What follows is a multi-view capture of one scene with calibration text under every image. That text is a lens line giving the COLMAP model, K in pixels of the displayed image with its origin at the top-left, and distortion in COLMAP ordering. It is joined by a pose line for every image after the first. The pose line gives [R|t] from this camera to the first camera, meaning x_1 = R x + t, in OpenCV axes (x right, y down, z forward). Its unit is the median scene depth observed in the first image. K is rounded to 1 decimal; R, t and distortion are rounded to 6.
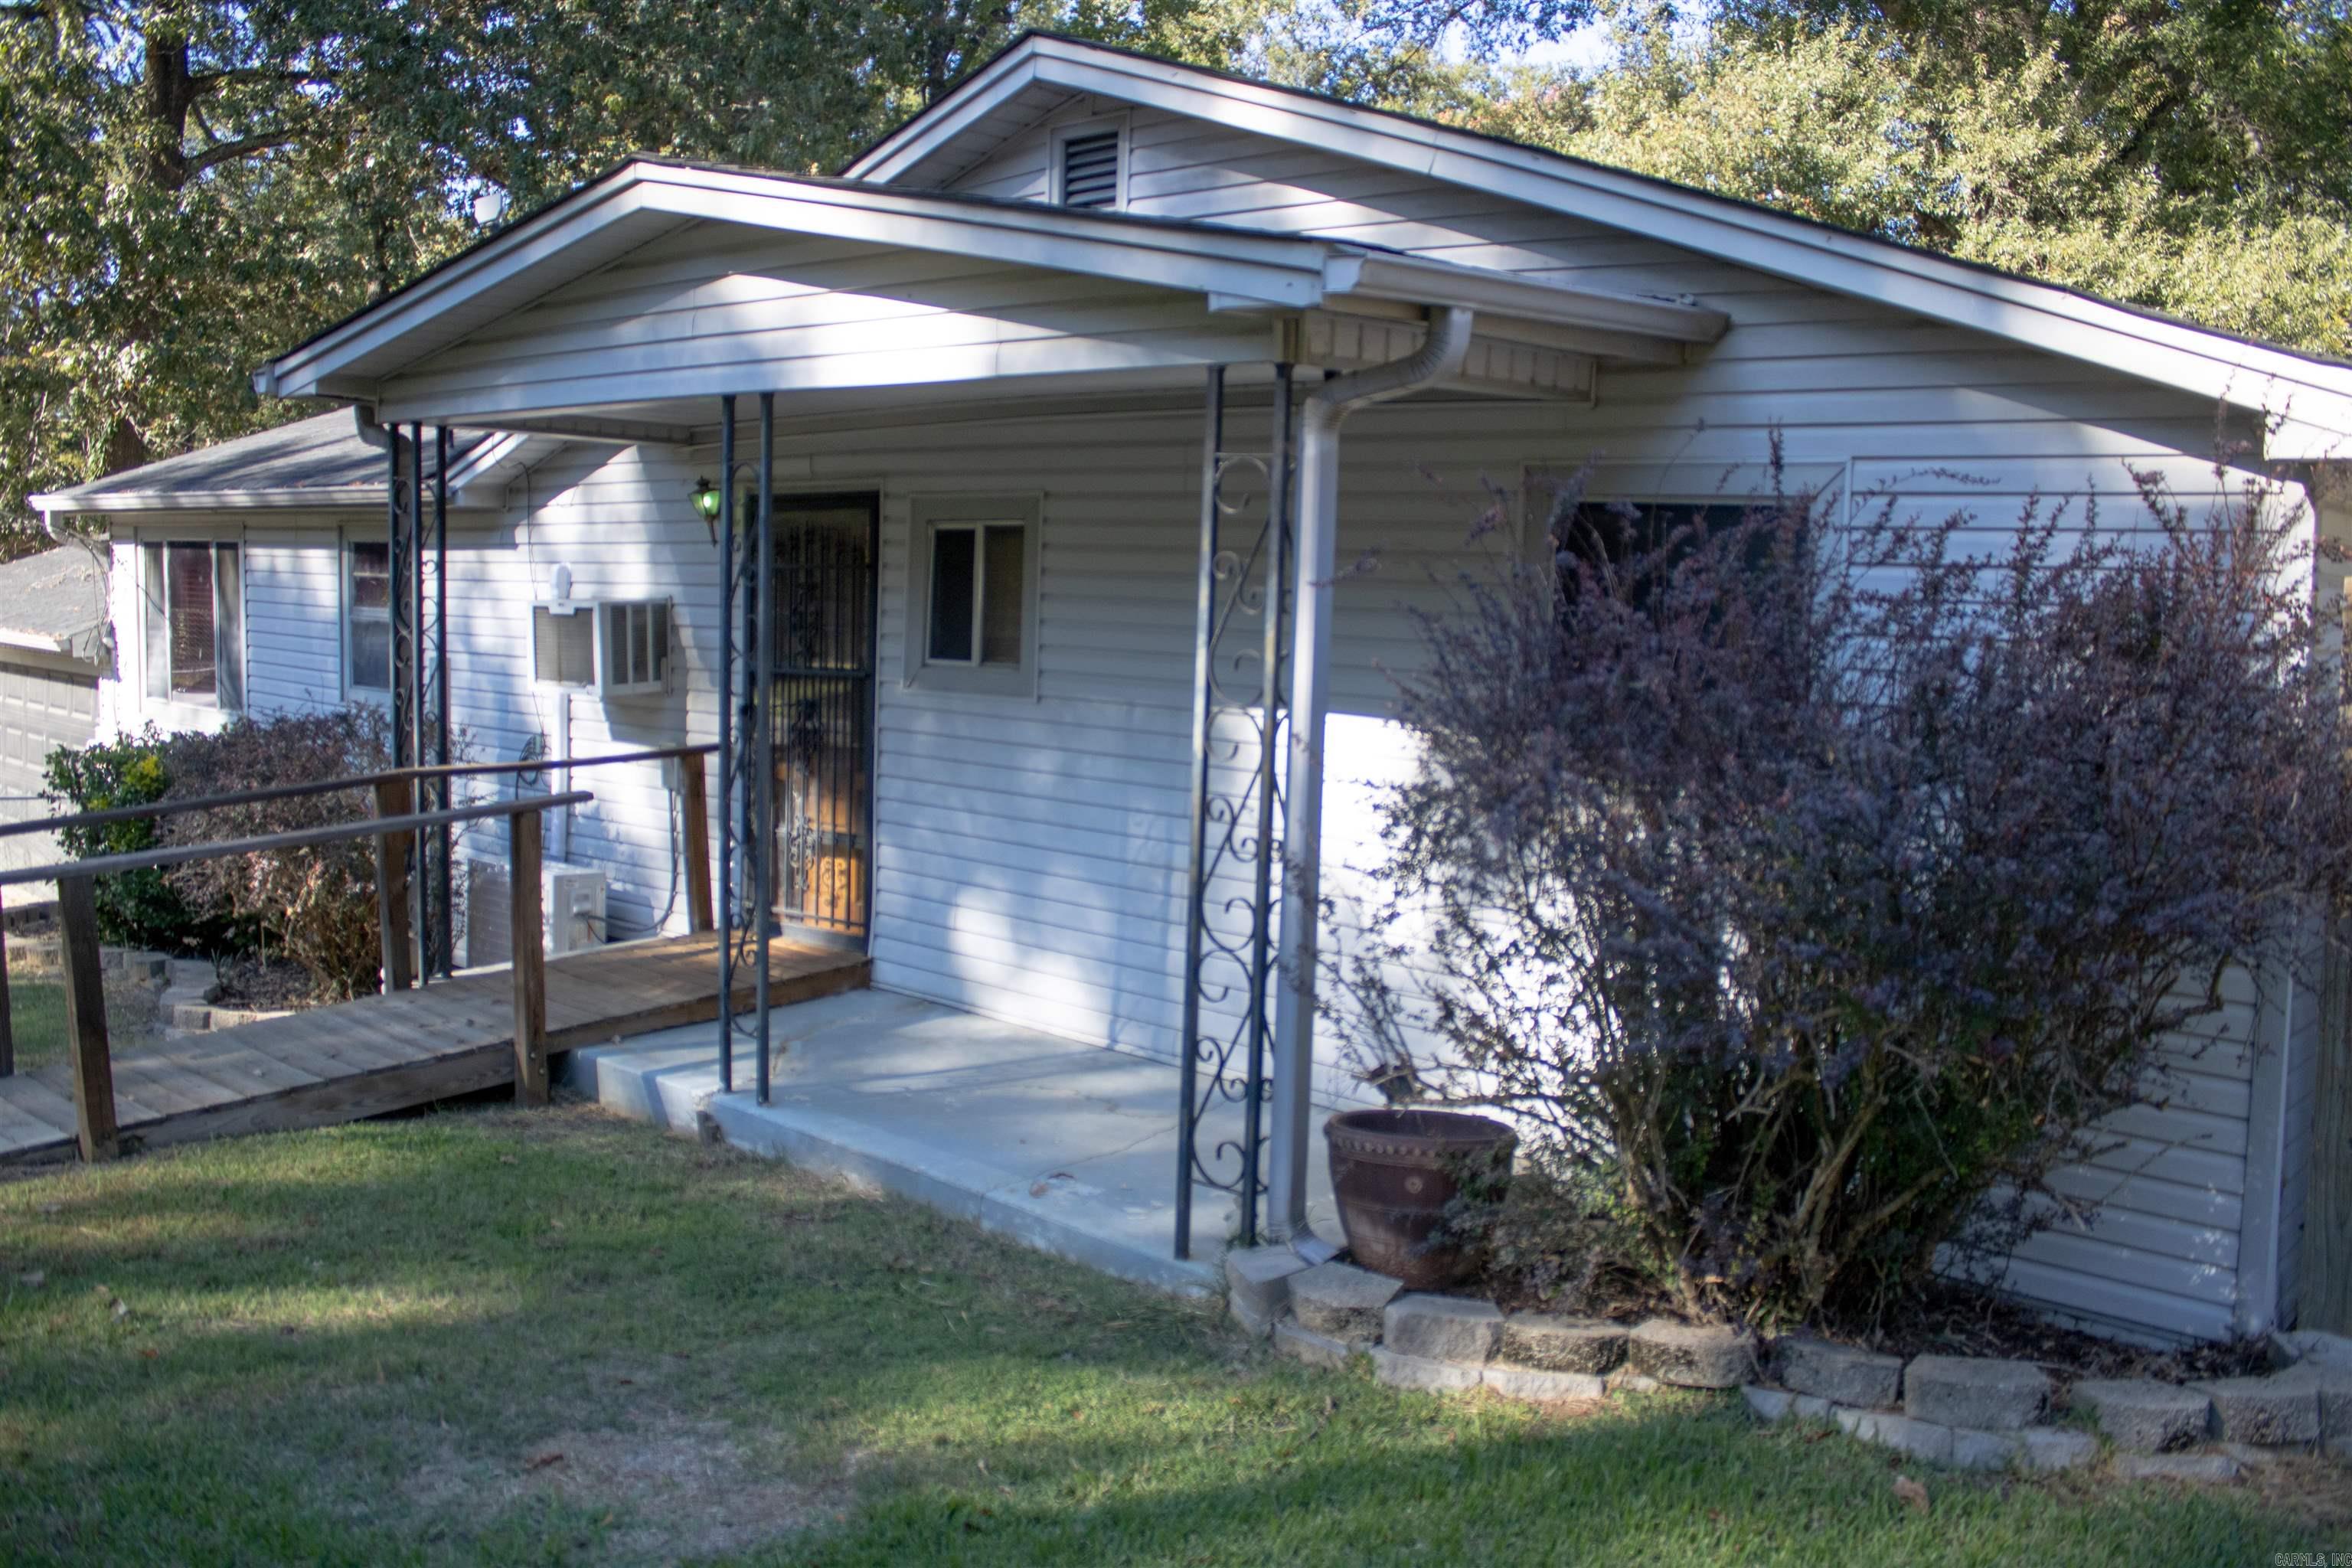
lens RADIAL K [[1960.4, 0, 1180.0], [0, 1960.4, 738.2], [0, 0, 1]] dist [-0.171370, 0.159687]
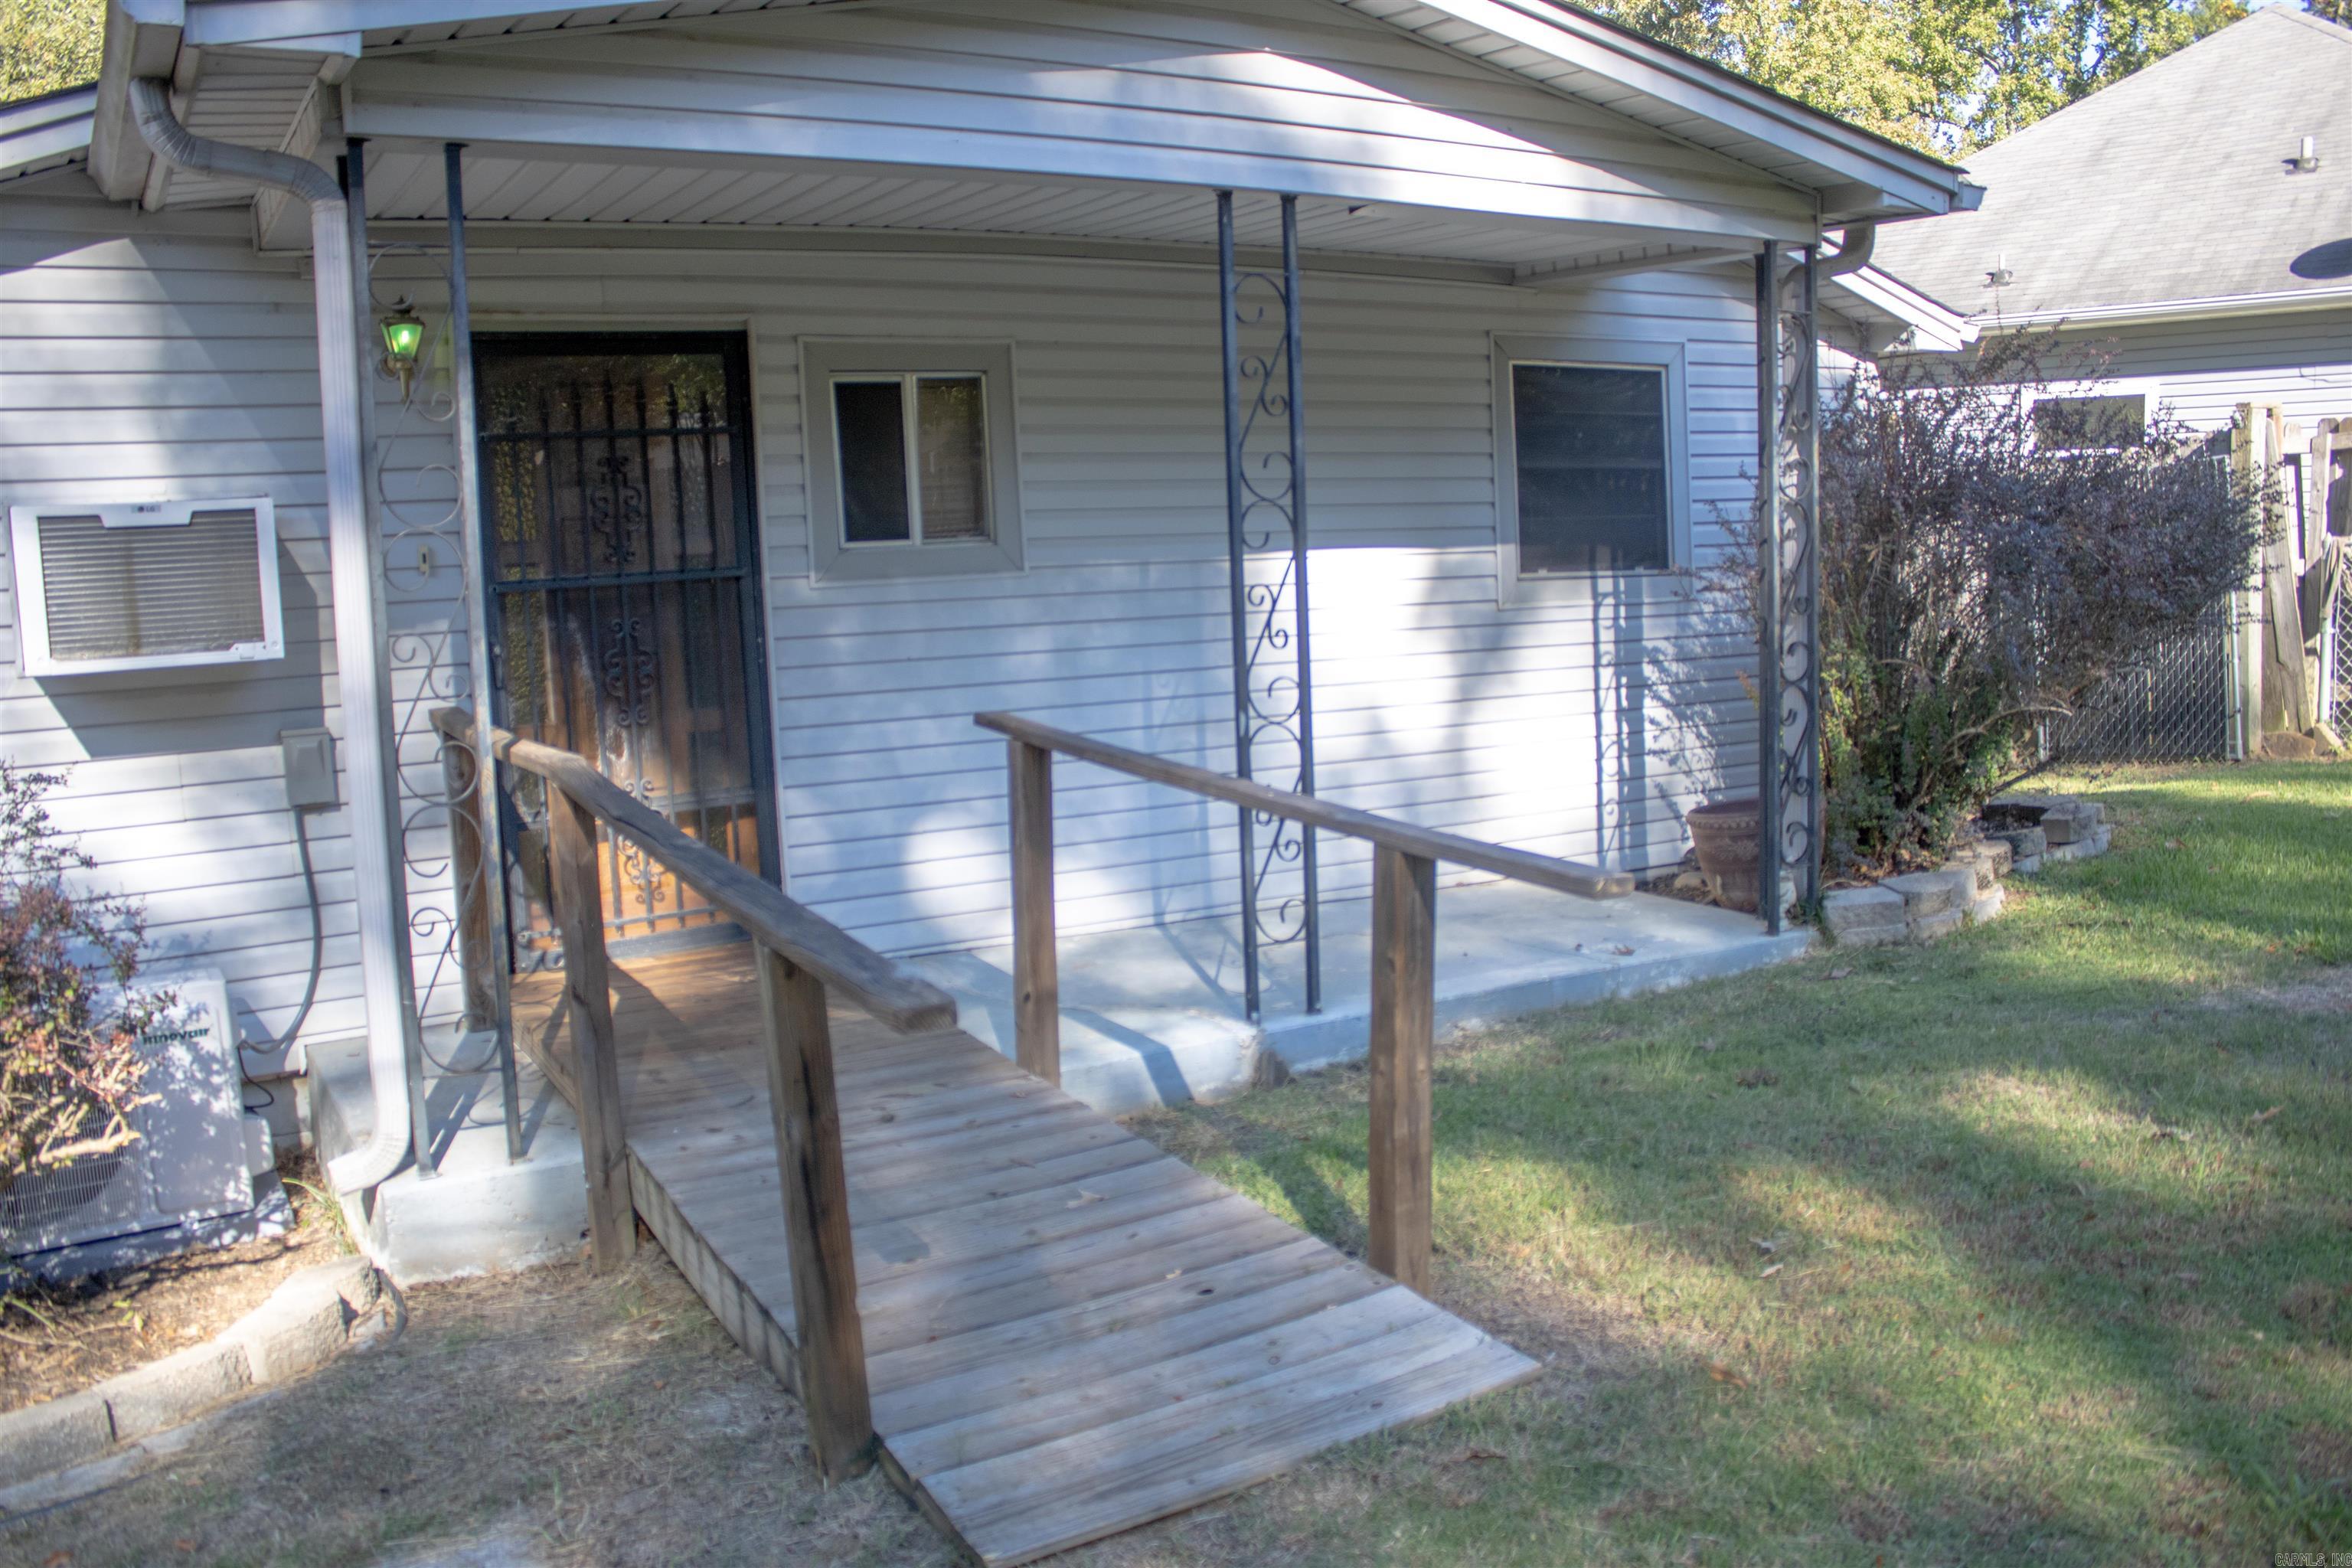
lens RADIAL K [[1960.4, 0, 1180.0], [0, 1960.4, 738.2], [0, 0, 1]] dist [-0.171370, 0.159687]
pose [[0.310780, -0.130726, 0.941449, -0.886478], [0.124979, 0.987517, 0.095866, -0.021357], [-0.942229, 0.087868, 0.323238, 0.641865]]
